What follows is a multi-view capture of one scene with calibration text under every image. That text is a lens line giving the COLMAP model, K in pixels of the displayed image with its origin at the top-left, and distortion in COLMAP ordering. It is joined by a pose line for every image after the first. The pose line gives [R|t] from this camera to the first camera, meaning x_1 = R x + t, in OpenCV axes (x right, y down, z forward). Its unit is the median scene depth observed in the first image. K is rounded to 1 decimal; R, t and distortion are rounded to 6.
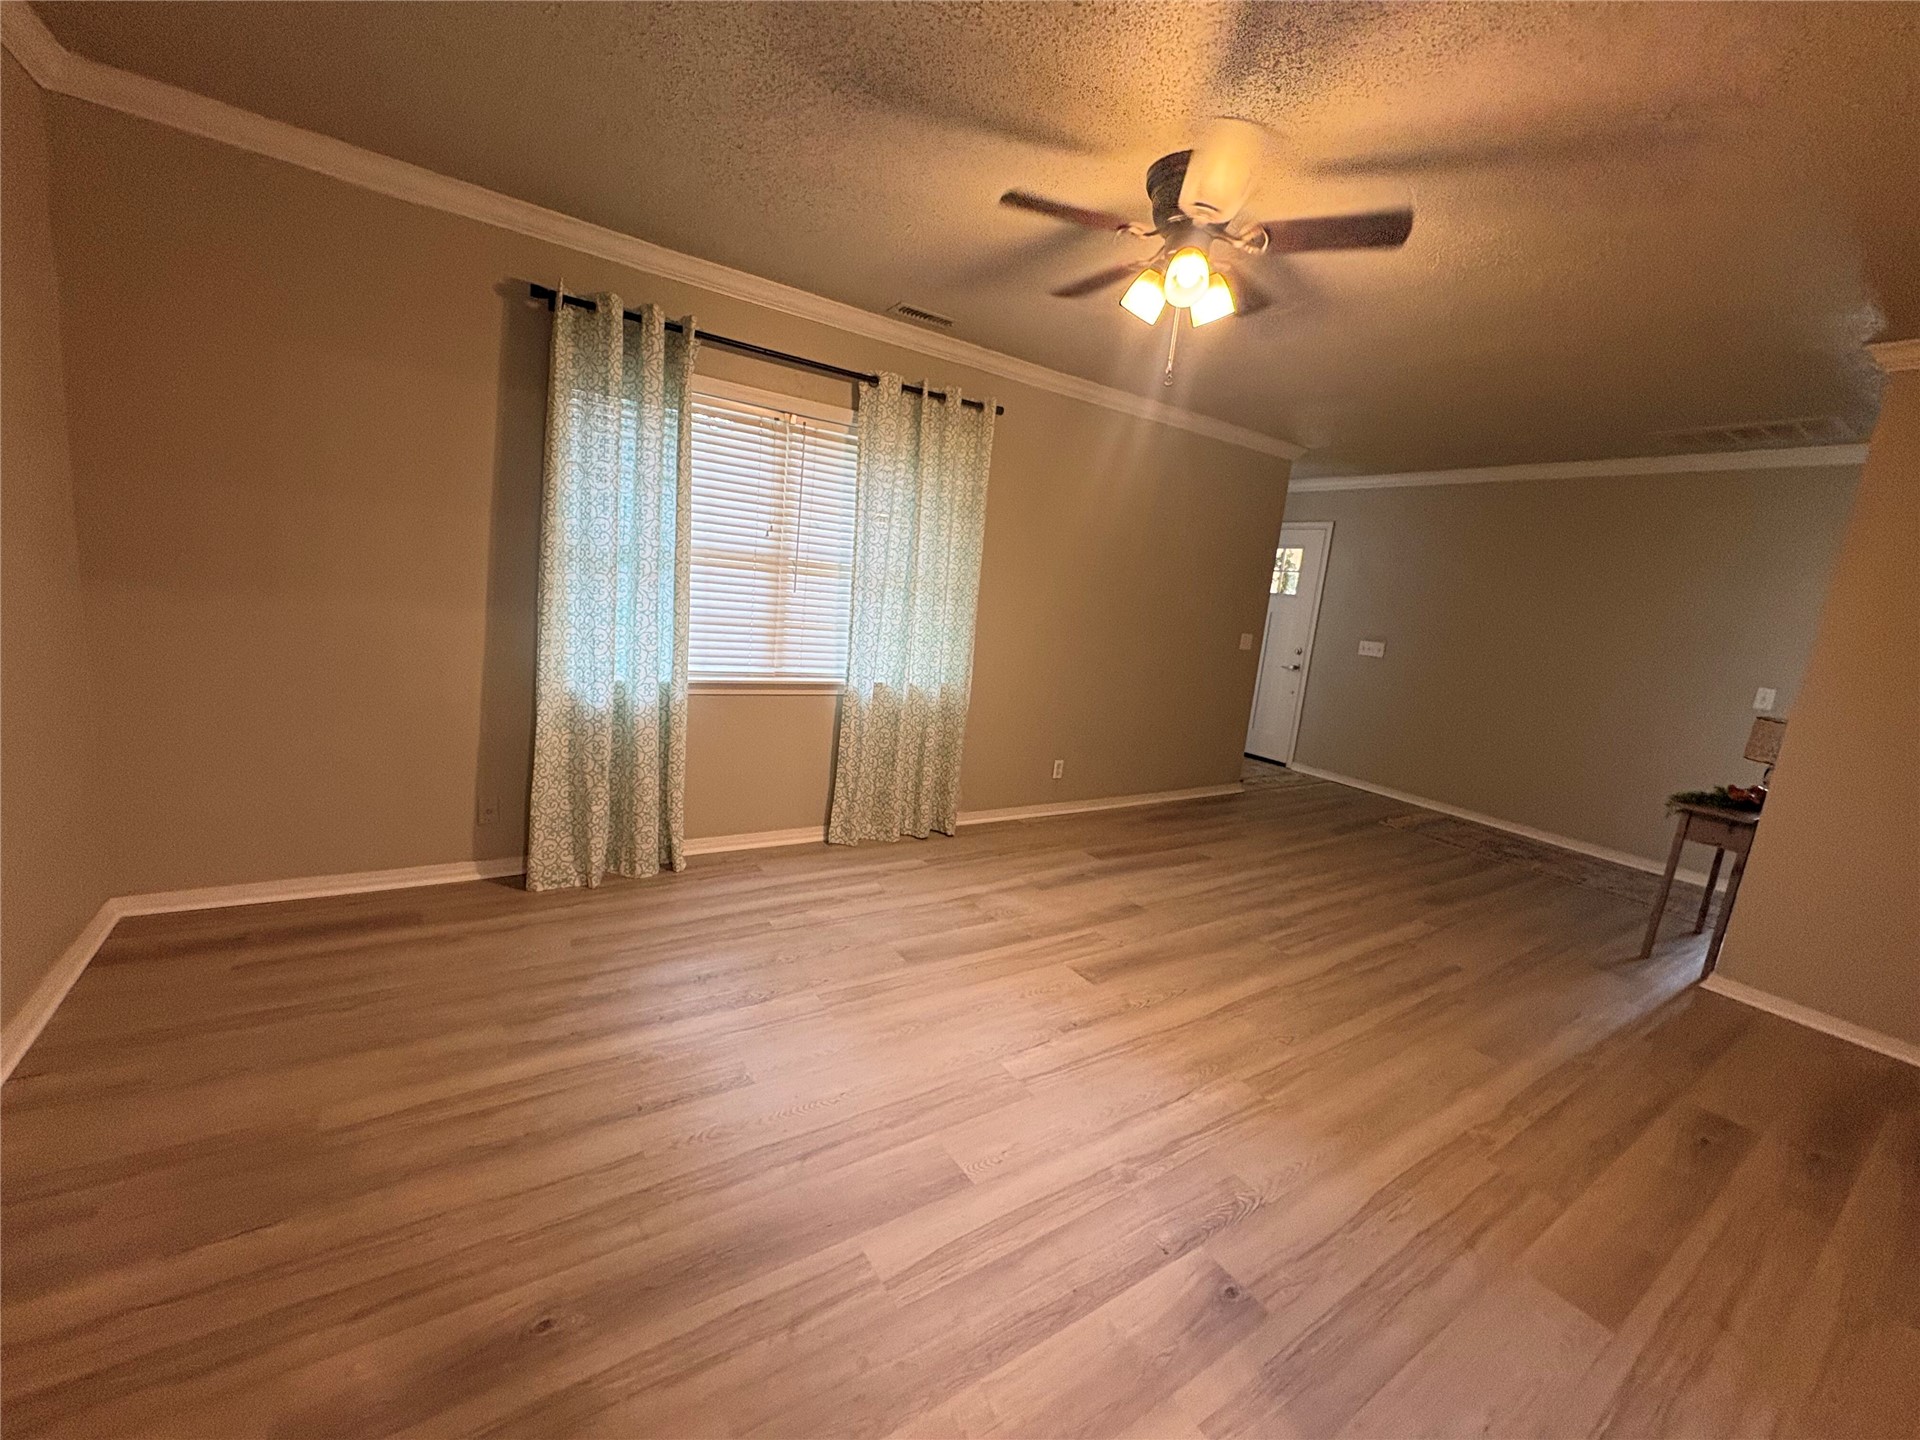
lens RADIAL K [[750.9, 0, 960.2], [0, 750.9, 725.1], [0, 0, 1]] dist [-0.000037, -0.000111]
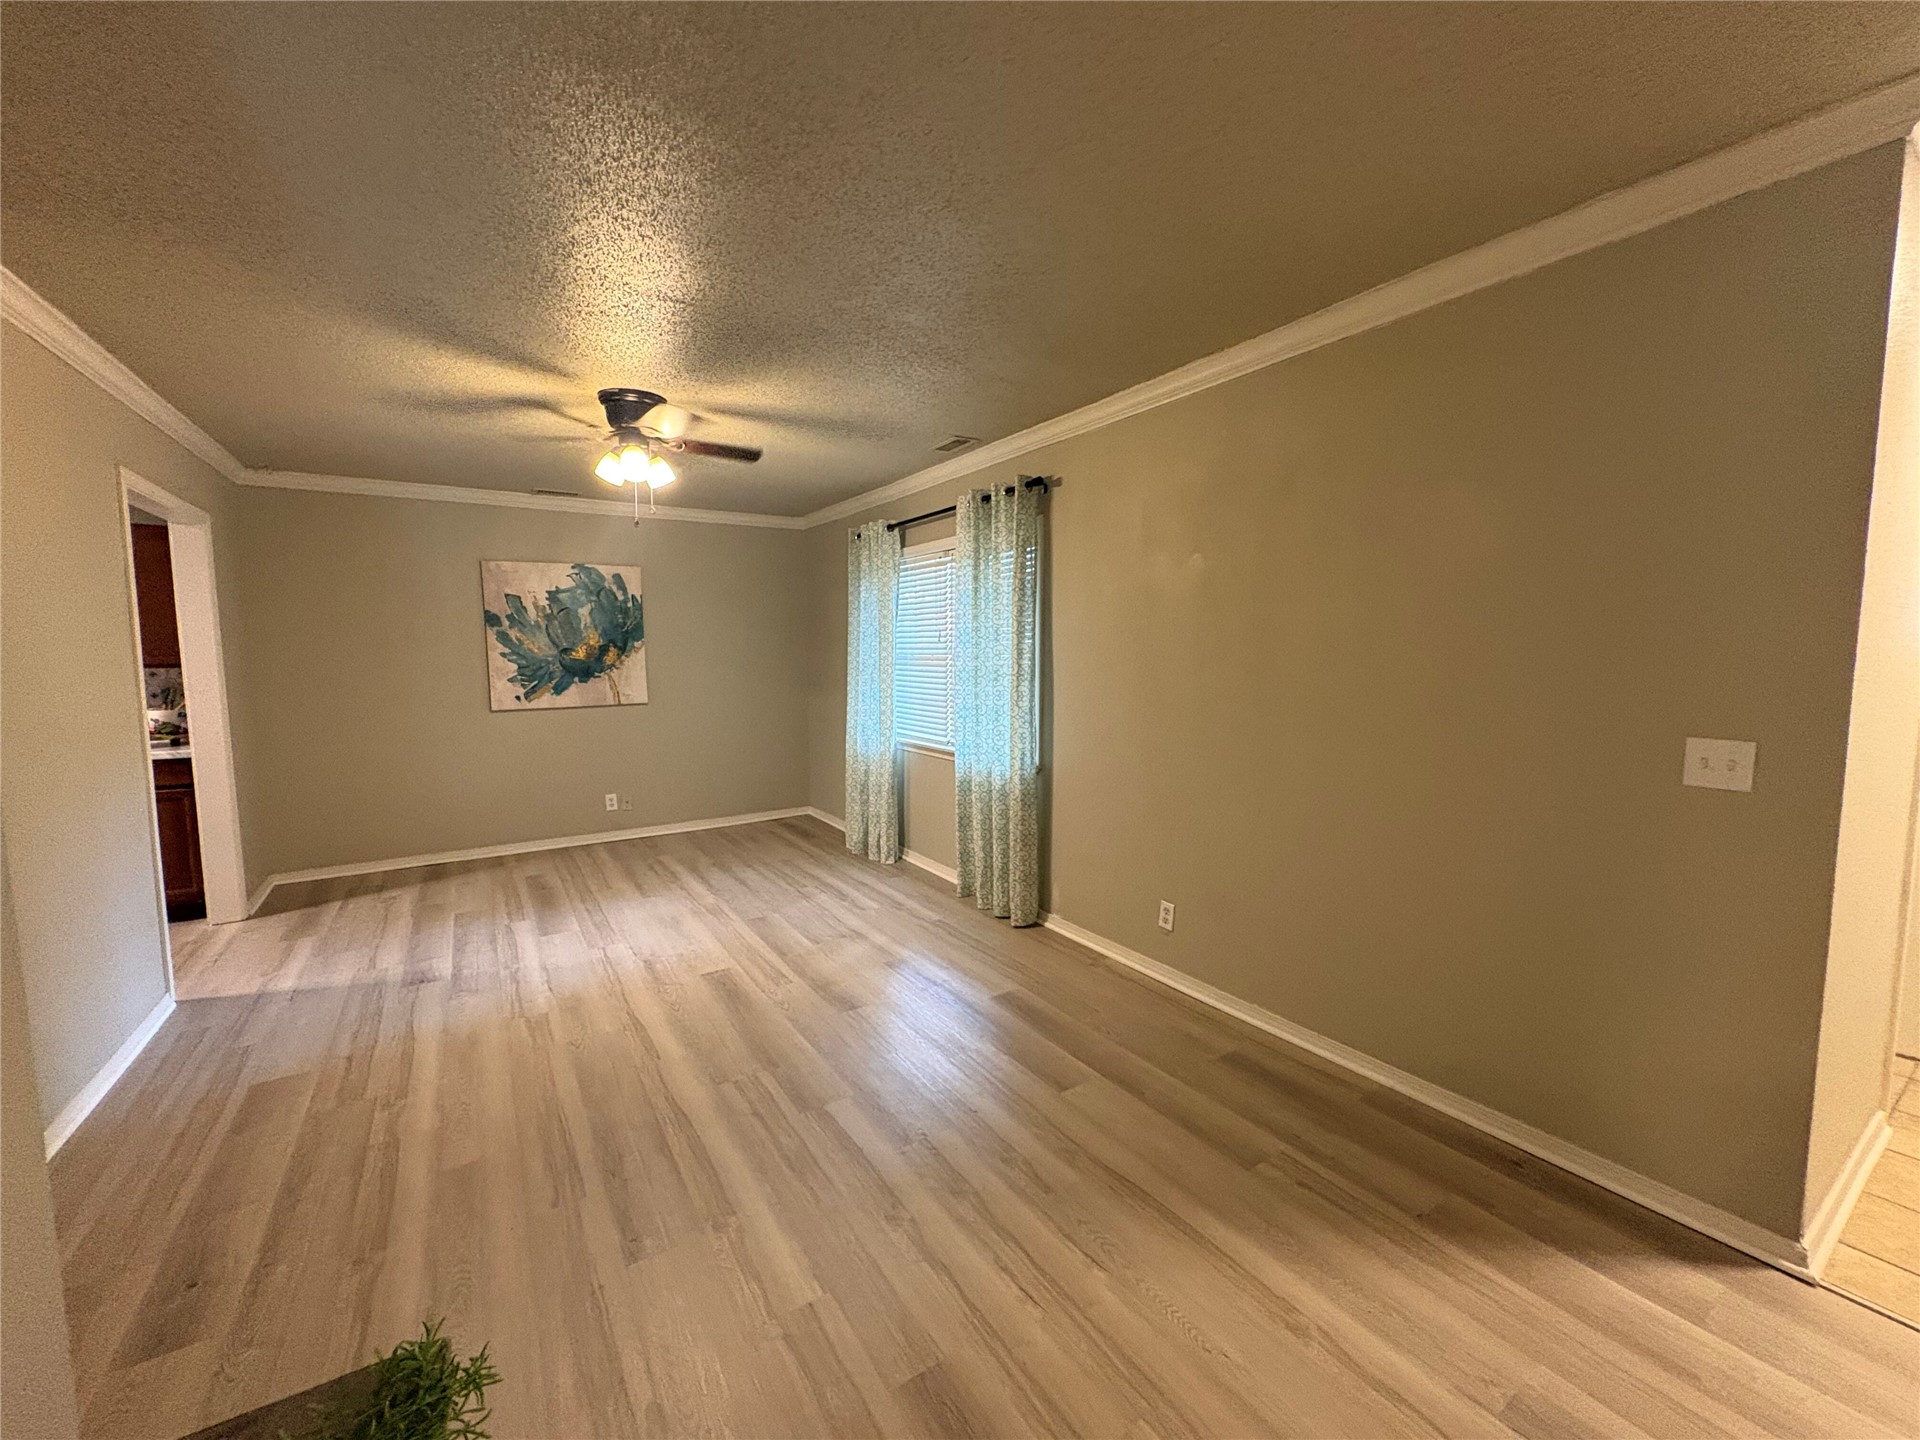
lens RADIAL K [[764.4, 0, 960.0], [0, 764.4, 720.0], [0, 0, 1]] dist [-0.003395, 0.000268]
pose [[-0.005524, -0.006907, -0.999961, 1.534692], [-0.181442, 0.983385, -0.005790, -0.145379], [0.983386, 0.181403, -0.006685, 1.448475]]
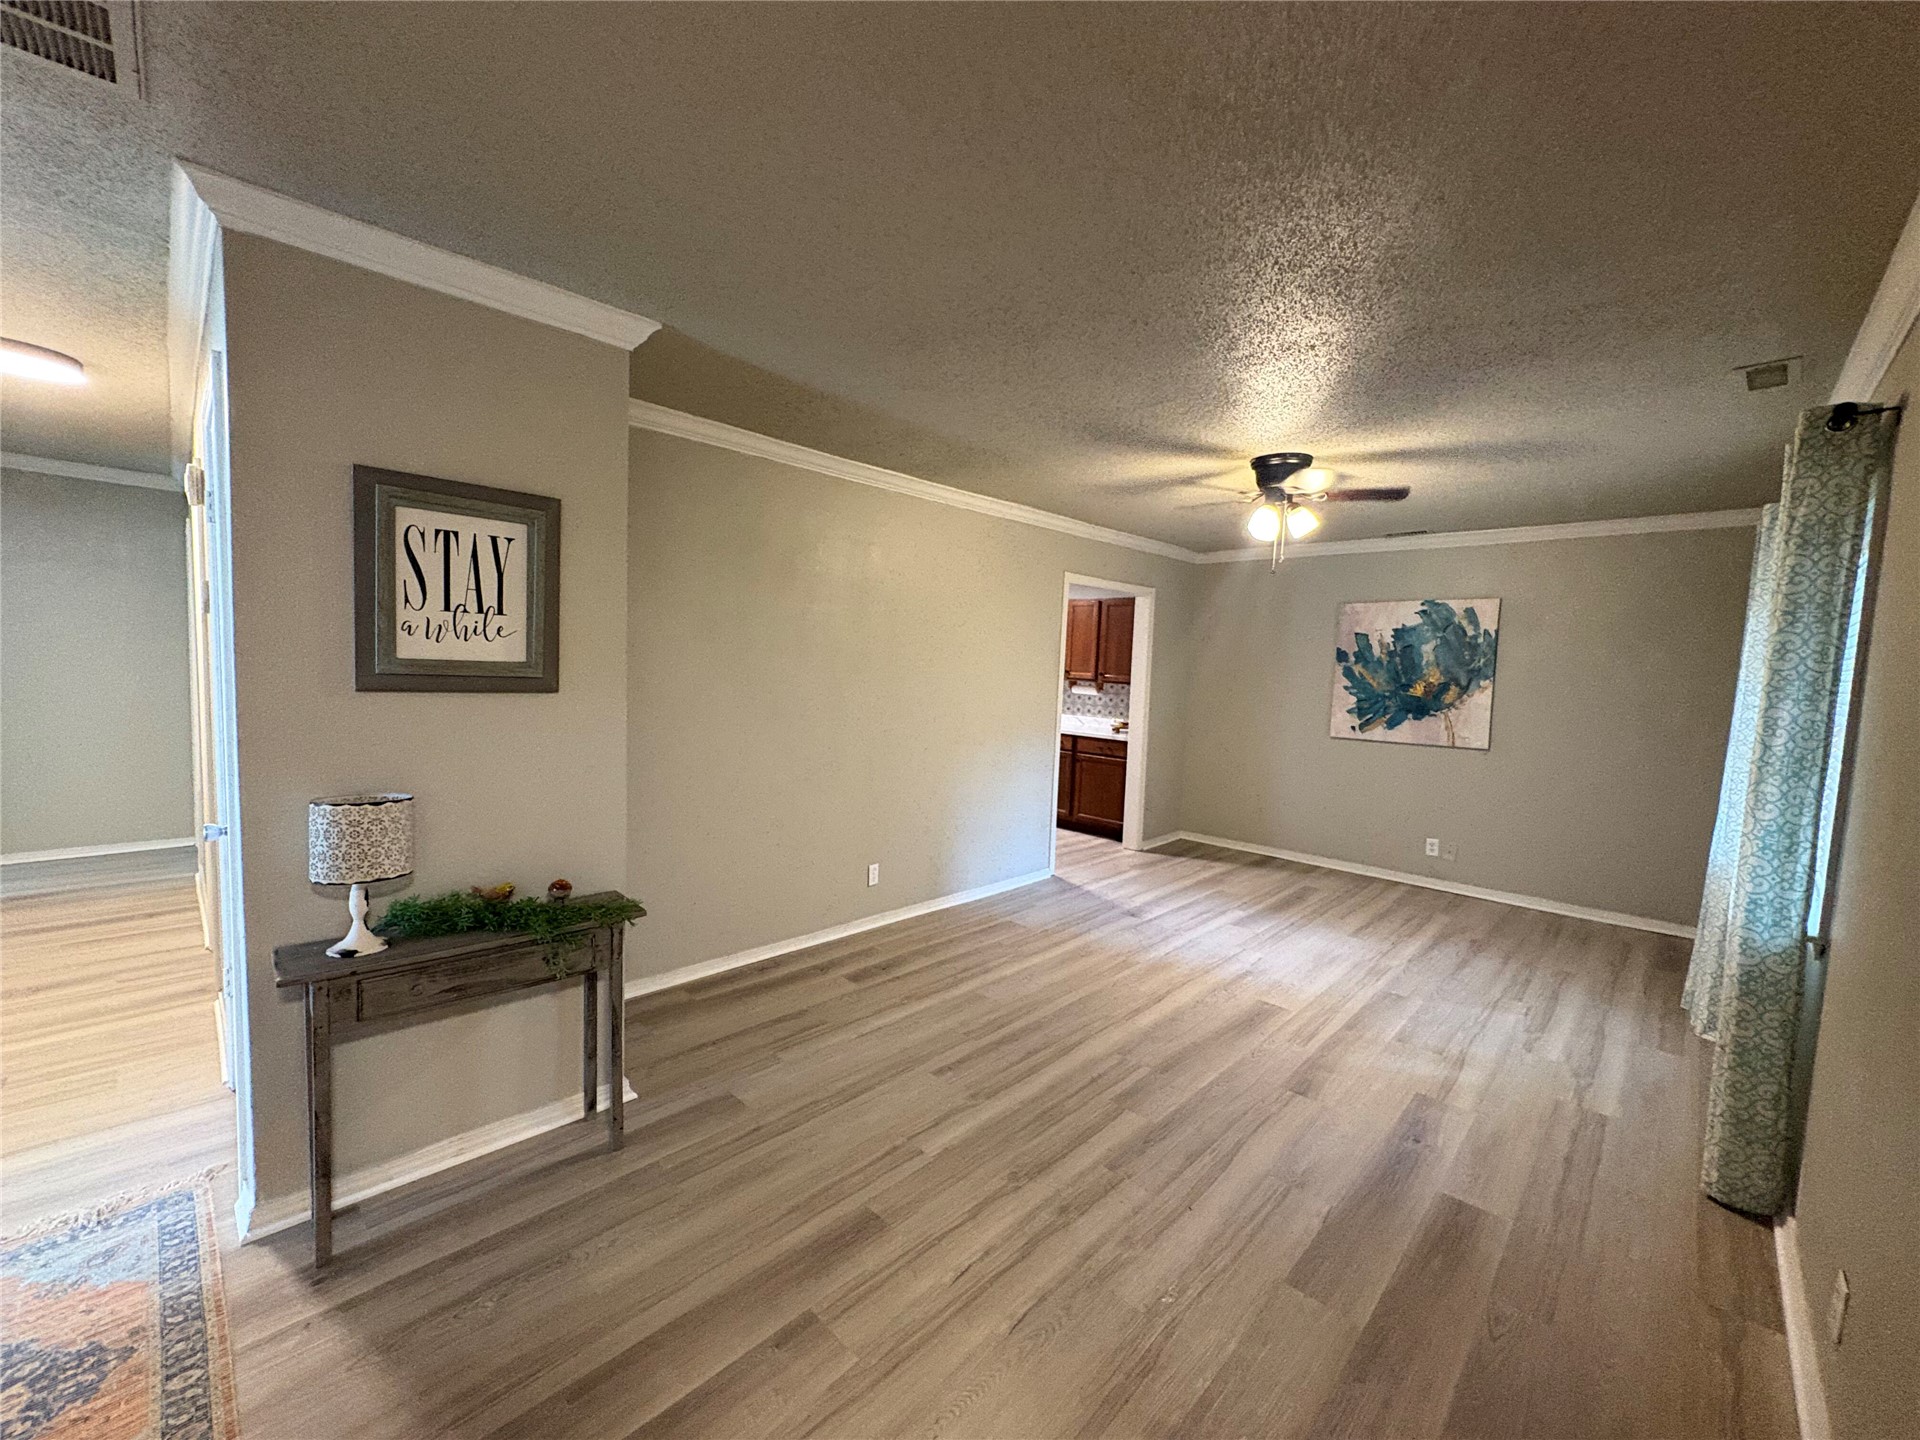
lens RADIAL K [[764.6, 0, 959.1], [0, 764.6, 721.9], [0, 0, 1]] dist [0.000428, -0.000549]
pose [[-0.967408, -0.113316, -0.226453, 1.098007], [-0.167367, 0.957233, 0.235994, -0.356274], [0.190027, 0.266203, -0.945000, 2.155994]]
